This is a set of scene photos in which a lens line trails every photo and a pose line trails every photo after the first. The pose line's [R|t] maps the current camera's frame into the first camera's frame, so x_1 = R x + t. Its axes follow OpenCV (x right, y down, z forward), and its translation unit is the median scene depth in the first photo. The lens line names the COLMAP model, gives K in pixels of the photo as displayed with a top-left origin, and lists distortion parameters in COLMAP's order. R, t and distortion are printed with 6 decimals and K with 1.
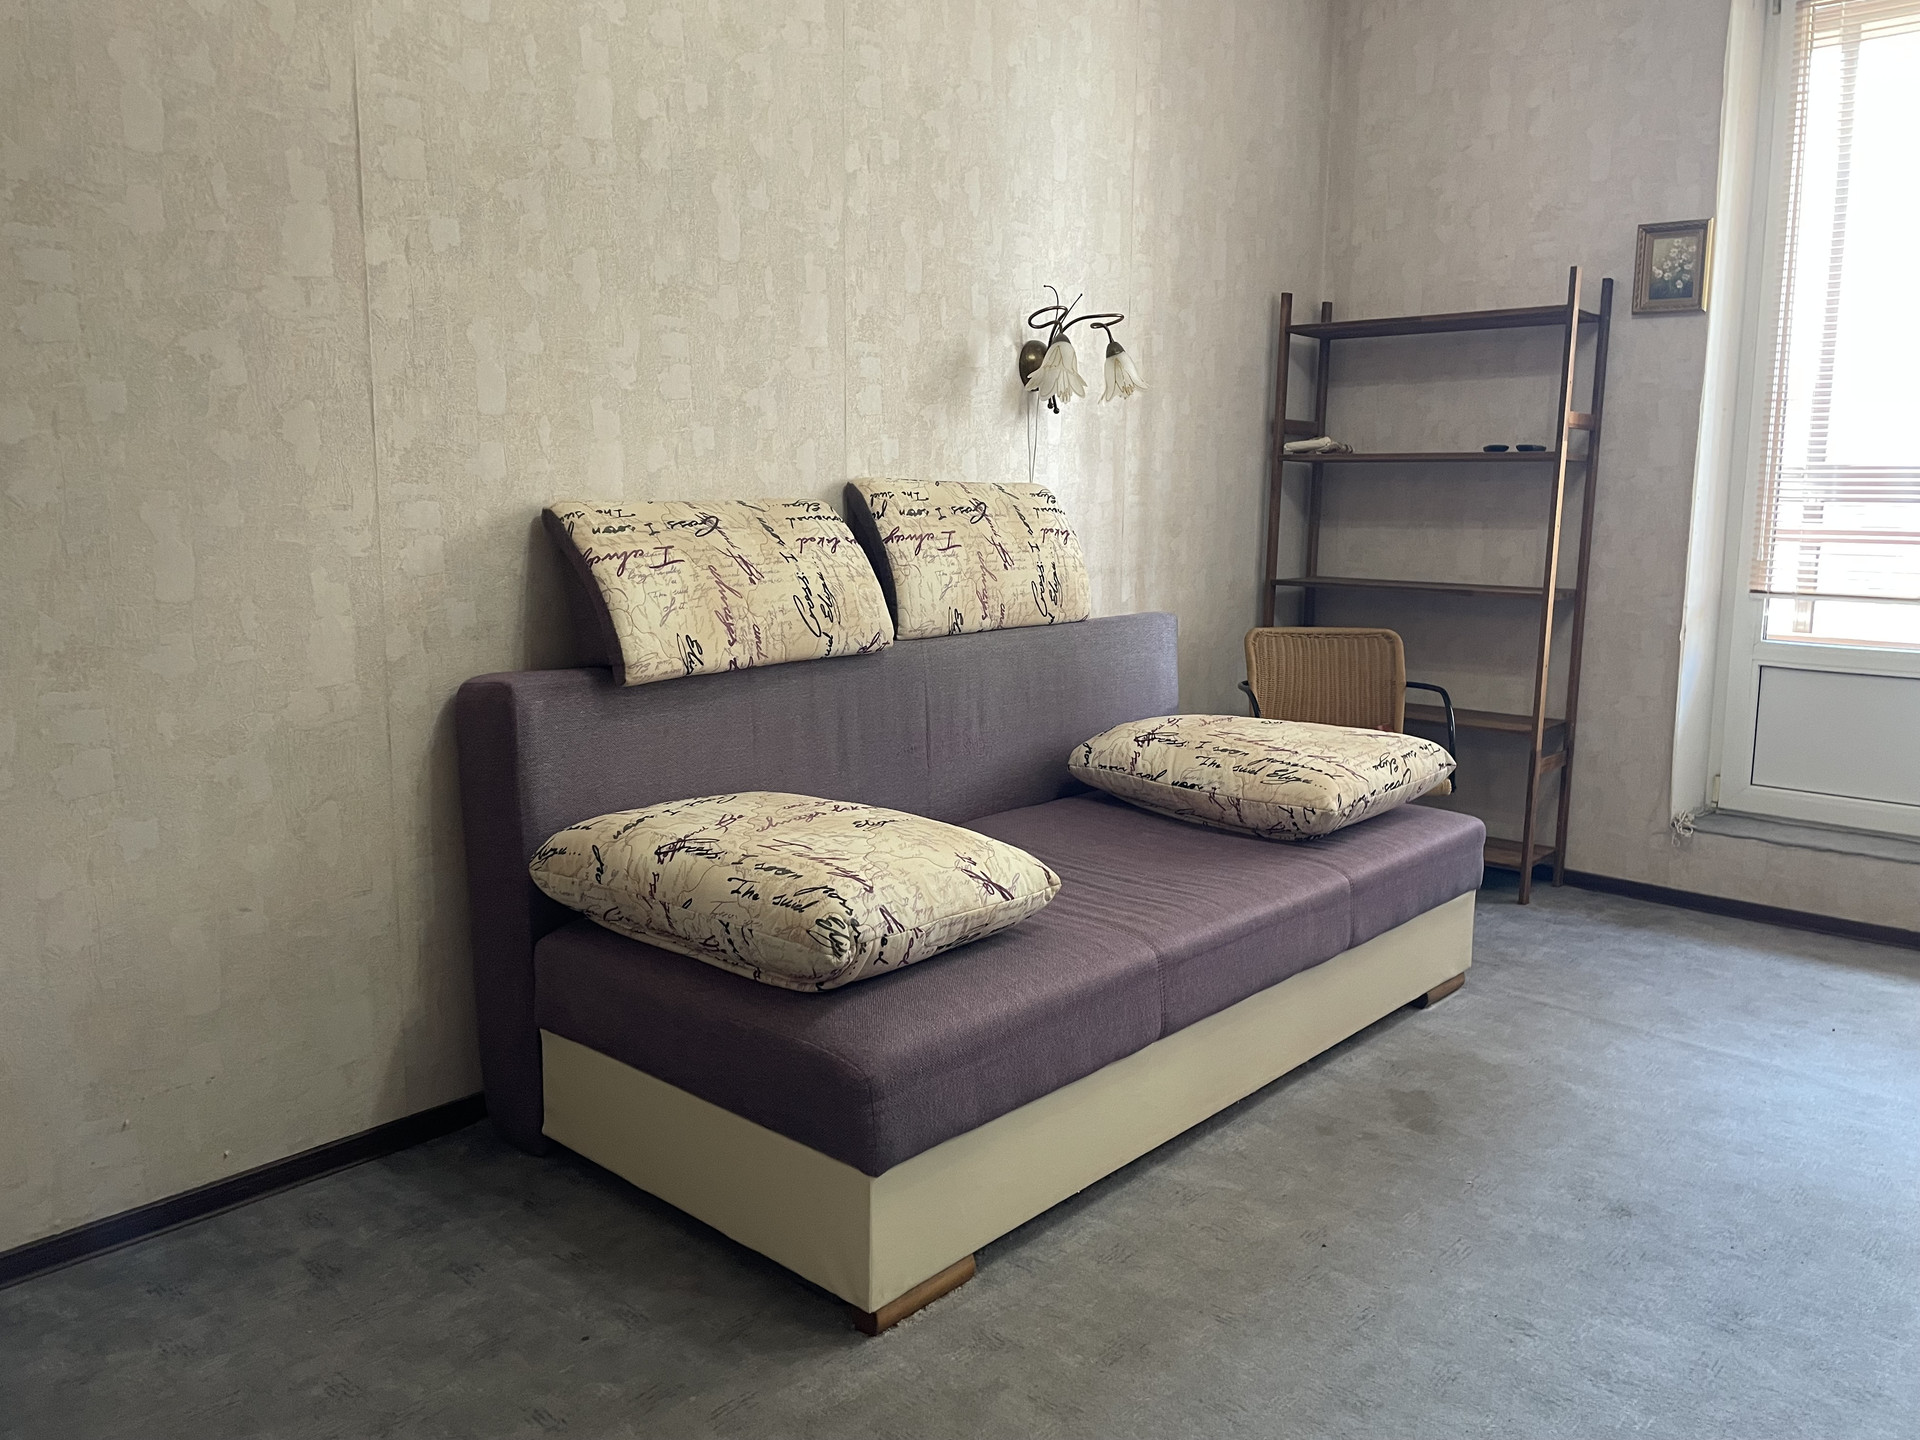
lens RADIAL K [[1459.3, 0, 971.6], [0, 1459.3, 708.7], [0, 0, 1]] dist [0.043807, -0.025788]
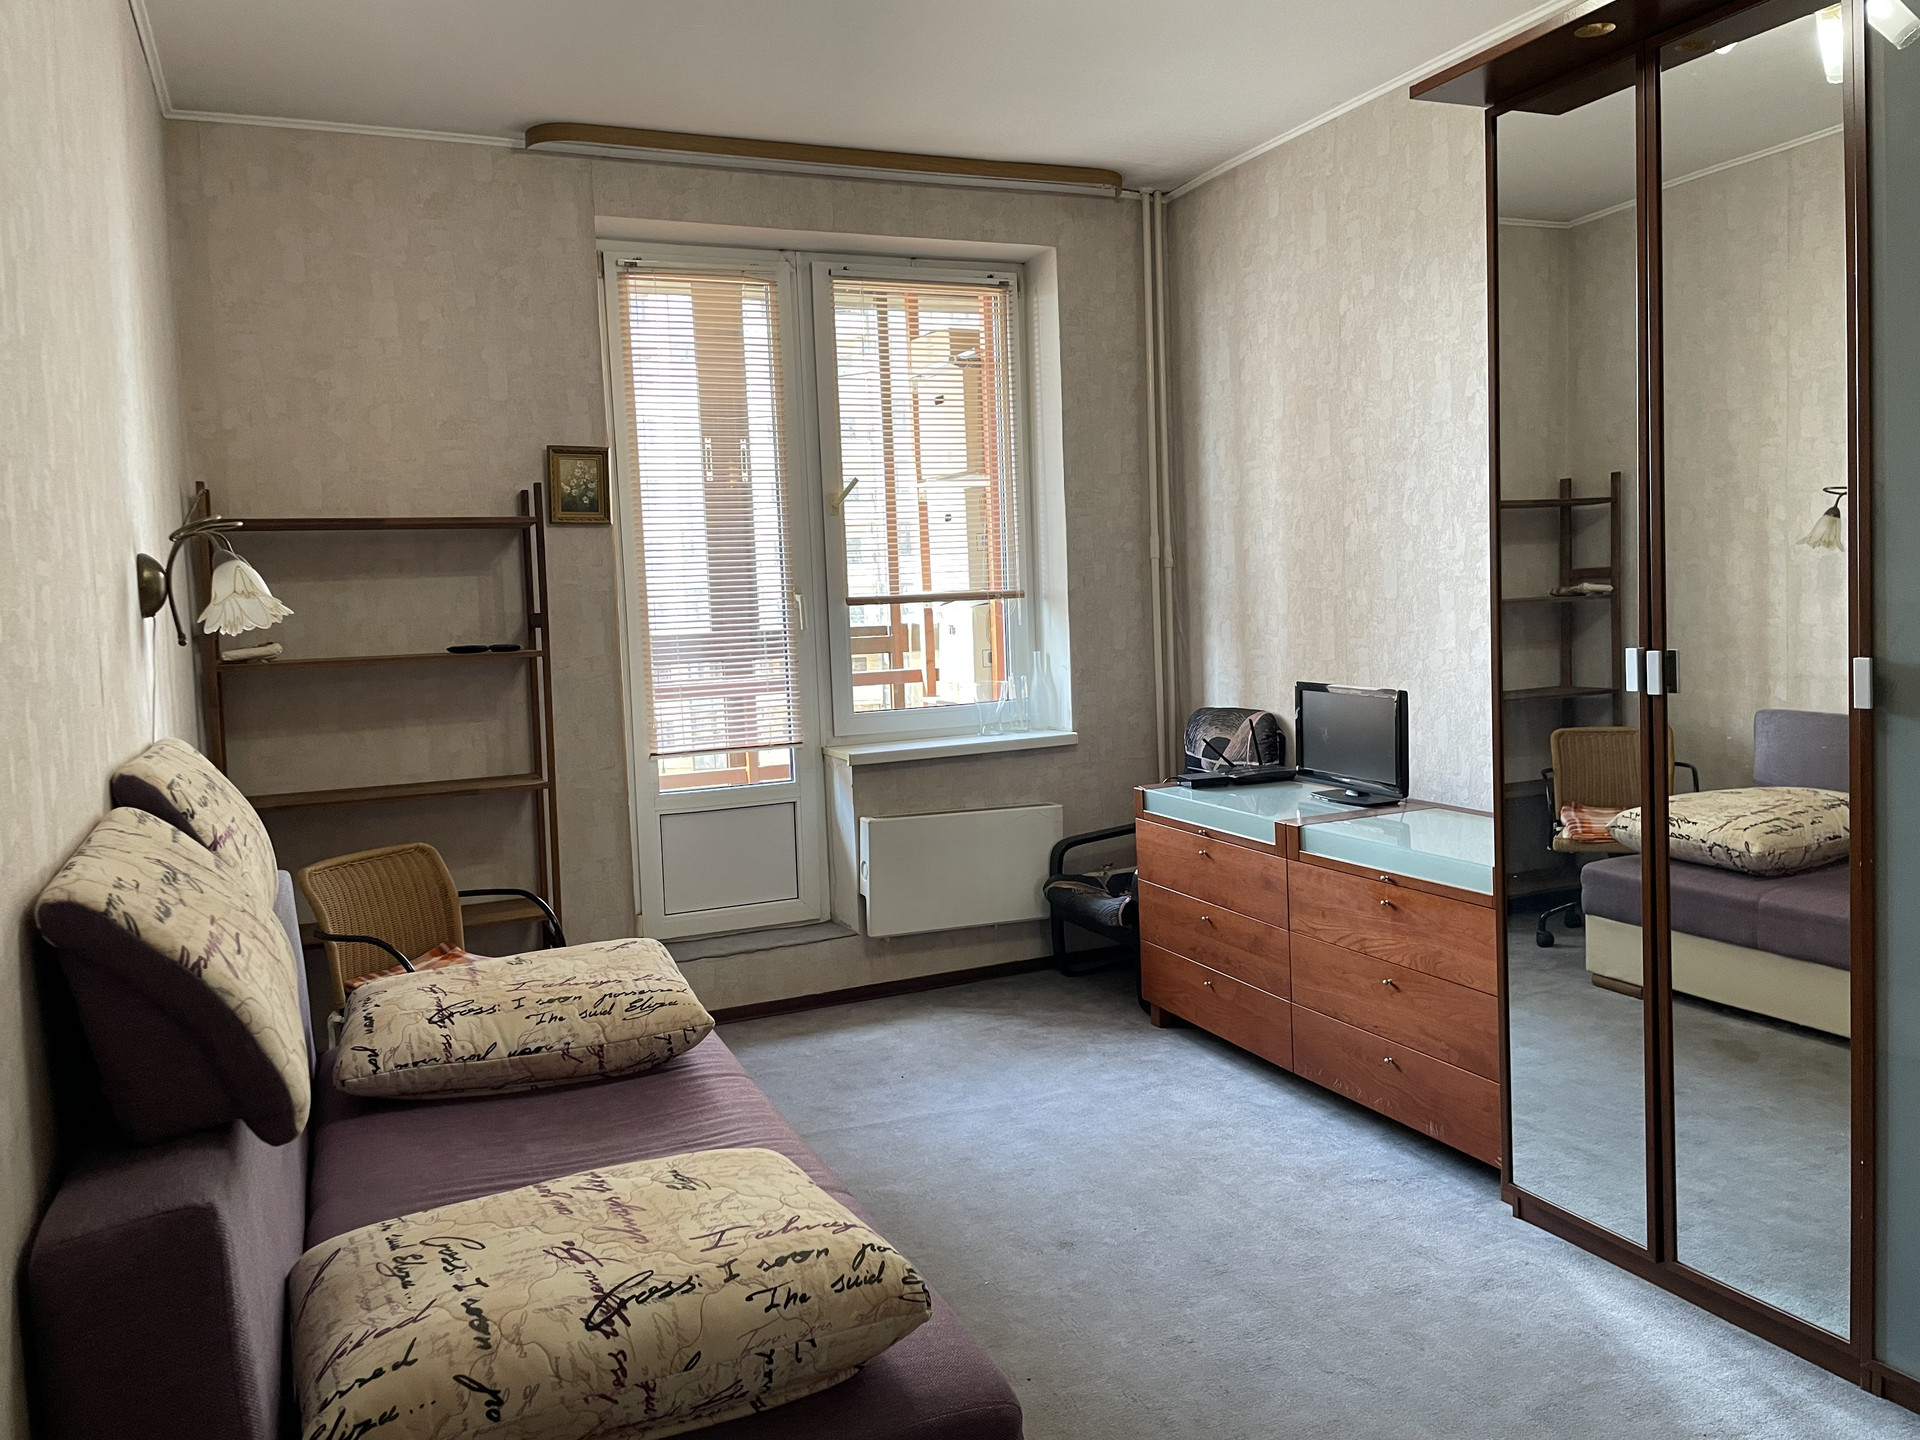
lens RADIAL K [[1459.3, 0, 969.5], [0, 1459.3, 714.8], [0, 0, 1]] dist [0.043807, -0.025788]
pose [[0.414856, -0.105509, 0.903749, -0.533627], [0.175495, 0.983883, 0.034305, -0.134258], [-0.892802, 0.144371, 0.426686, 0.333597]]
